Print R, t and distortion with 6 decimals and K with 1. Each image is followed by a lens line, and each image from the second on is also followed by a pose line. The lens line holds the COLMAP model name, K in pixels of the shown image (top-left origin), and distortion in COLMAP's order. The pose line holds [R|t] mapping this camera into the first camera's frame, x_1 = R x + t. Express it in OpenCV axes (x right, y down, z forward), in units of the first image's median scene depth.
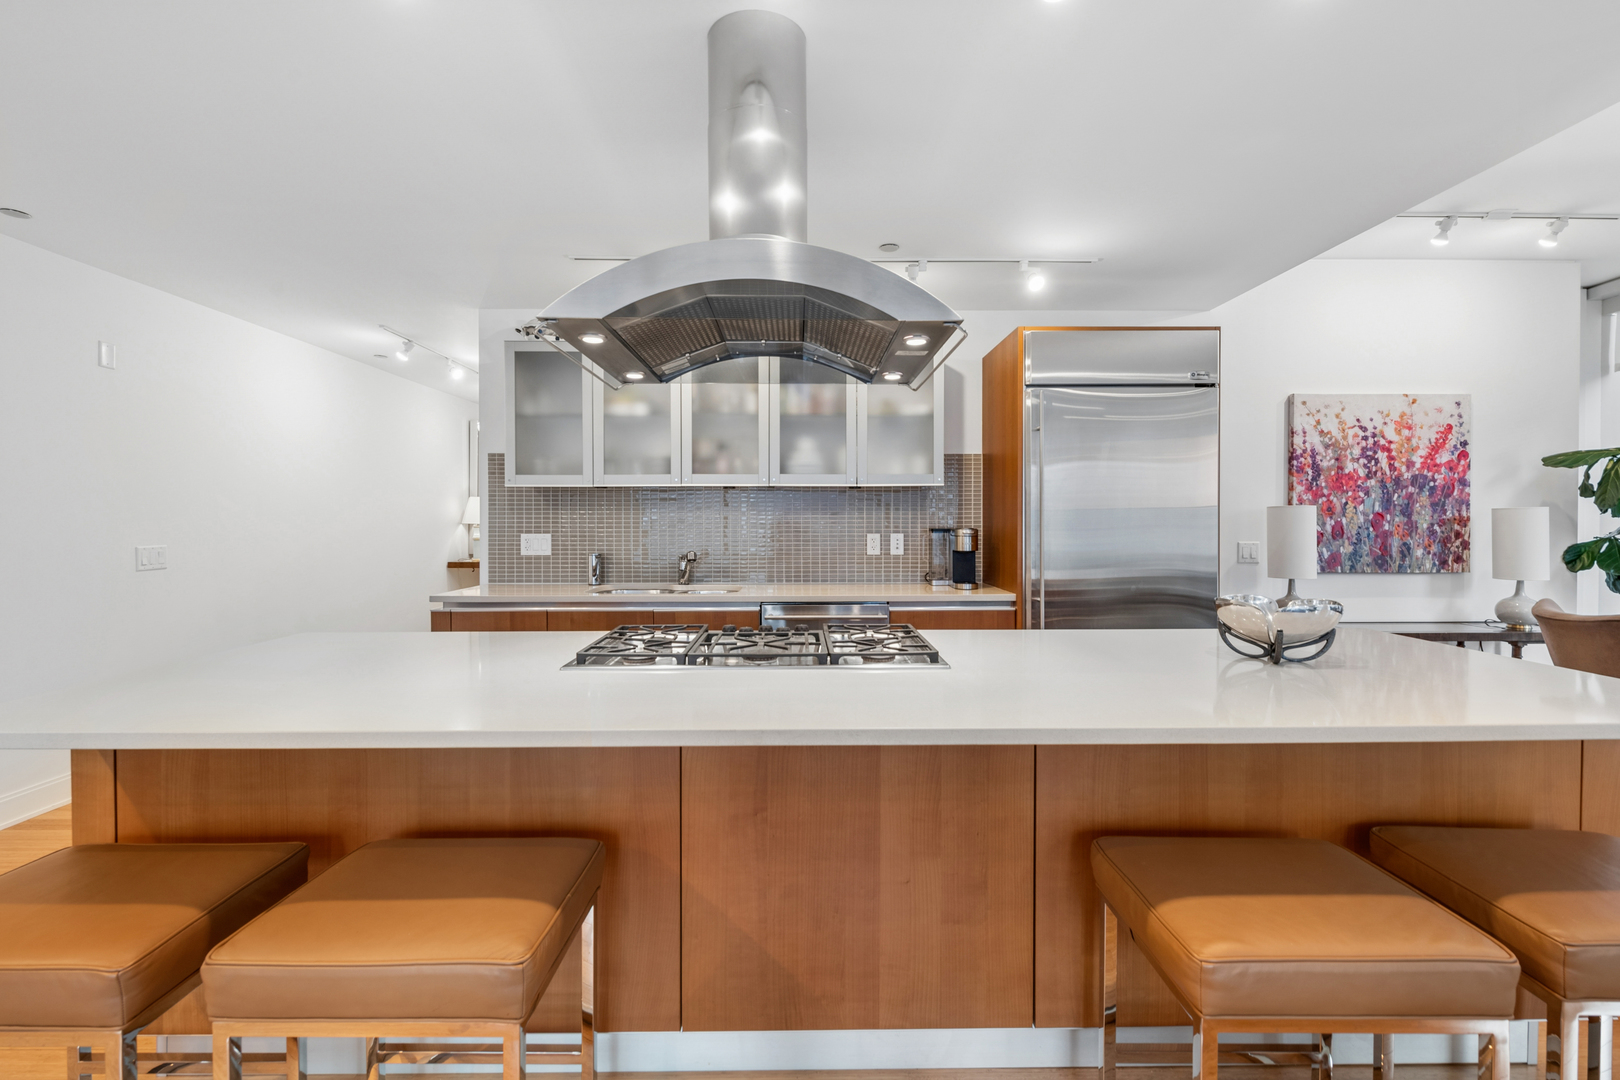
lens RADIAL K [[733.7, 0, 763.9], [0, 733.7, 530.6], [0, 0, 1]] dist [-0.002754, -0.001075]
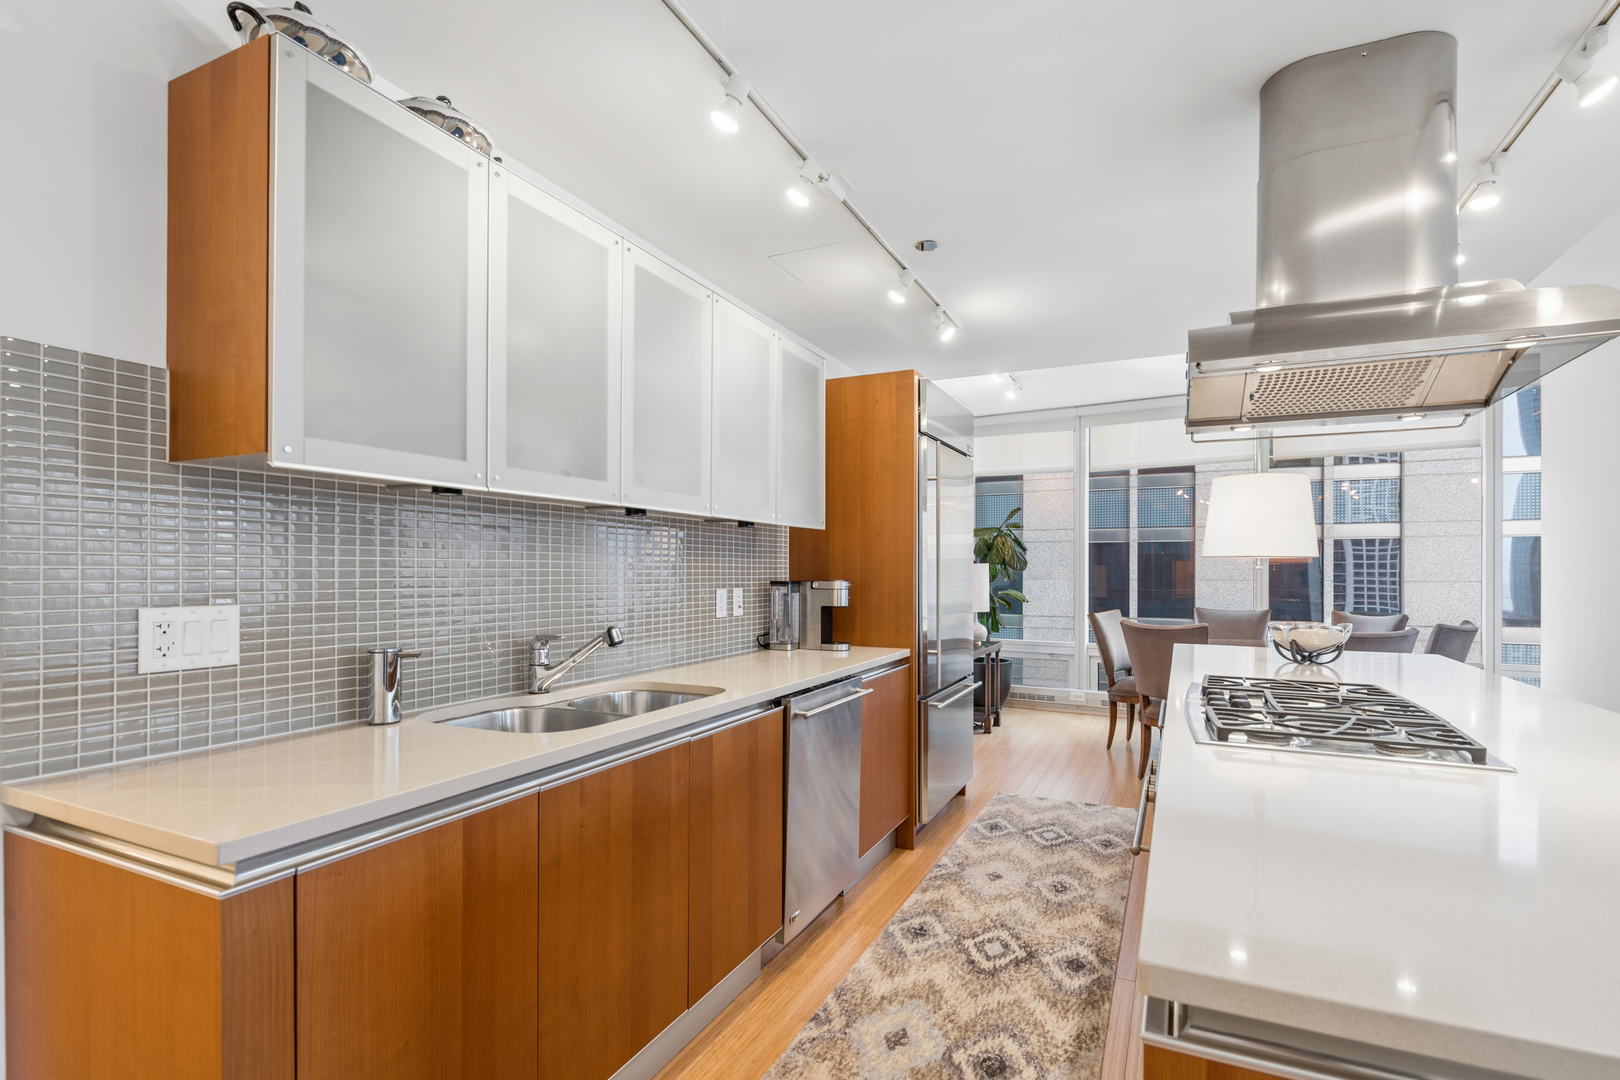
lens RADIAL K [[760.1, 0, 807.9], [0, 760.1, 574.8], [0, 0, 1]] dist [0.001320, -0.000053]
pose [[0.439646, -0.000692, 0.898171, -0.512229], [0.014388, 0.999877, -0.006273, -0.004232], [-0.898056, 0.015681, 0.439602, 0.590187]]
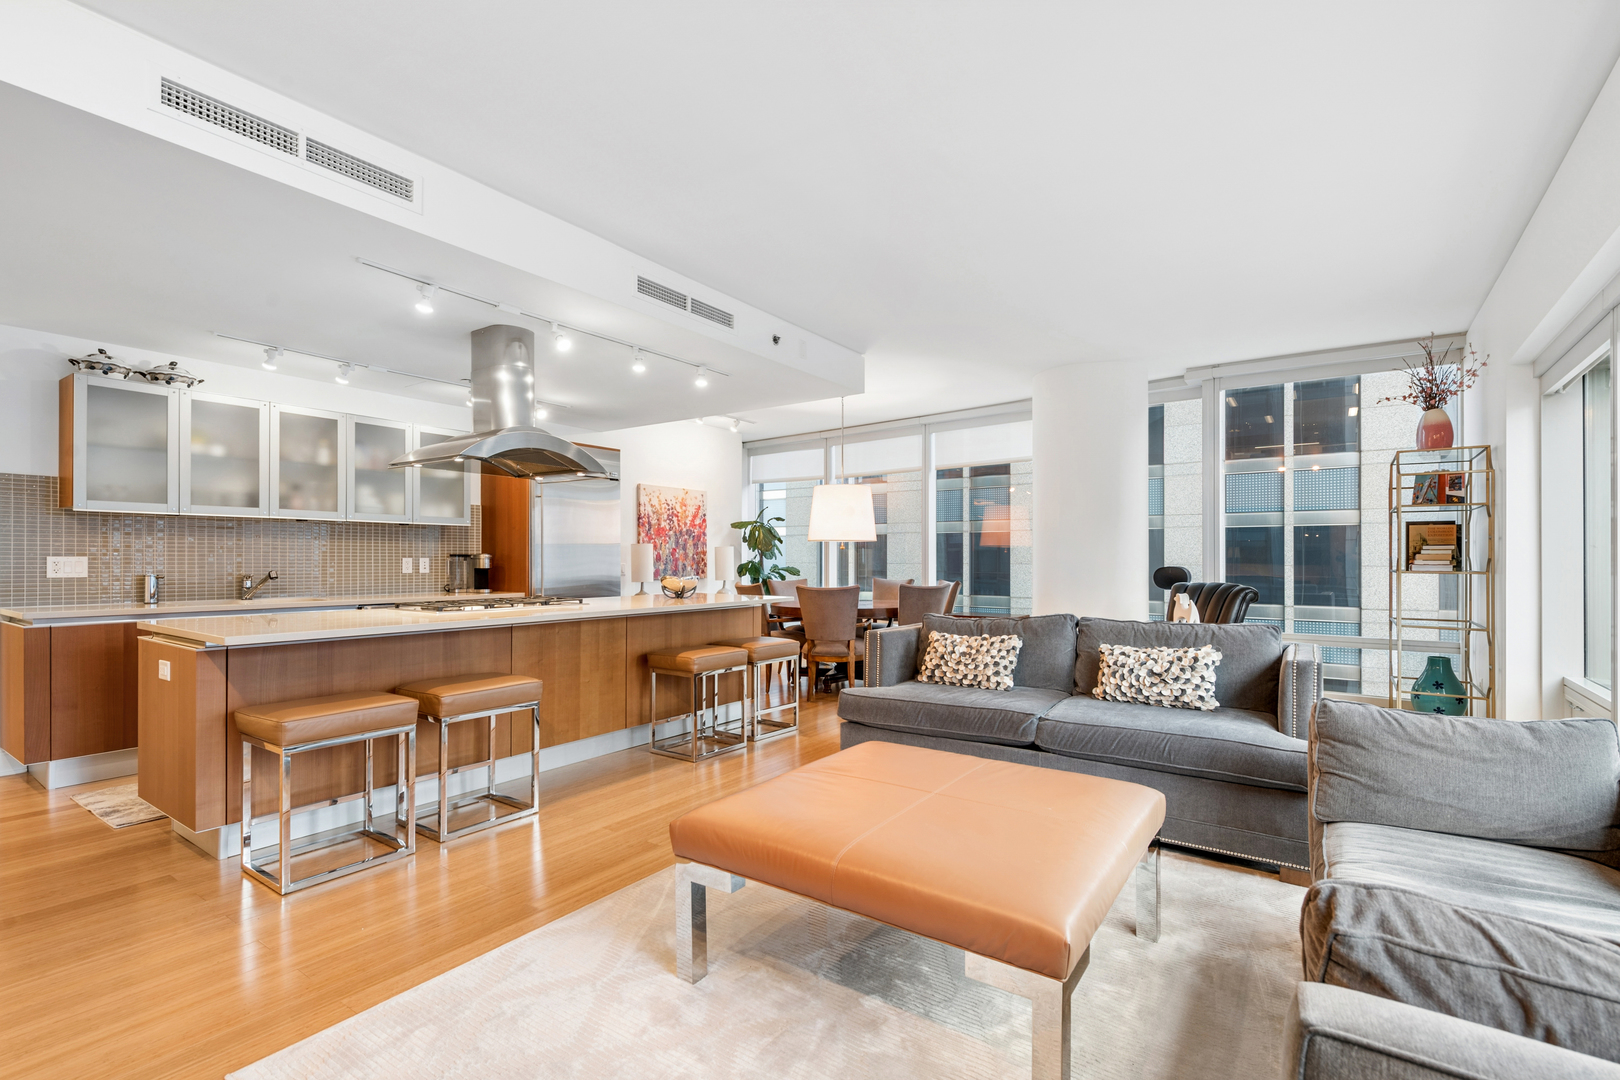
lens RADIAL K [[745.0, 0, 810.0], [0, 745.0, 554.7], [0, 0, 1]] dist [0.003951, 0.000387]
pose [[0.580383, 0.007900, 0.814306, -0.566381], [0.007328, 0.999862, -0.014923, 0.025033], [-0.814311, 0.014628, 0.580244, -0.446704]]
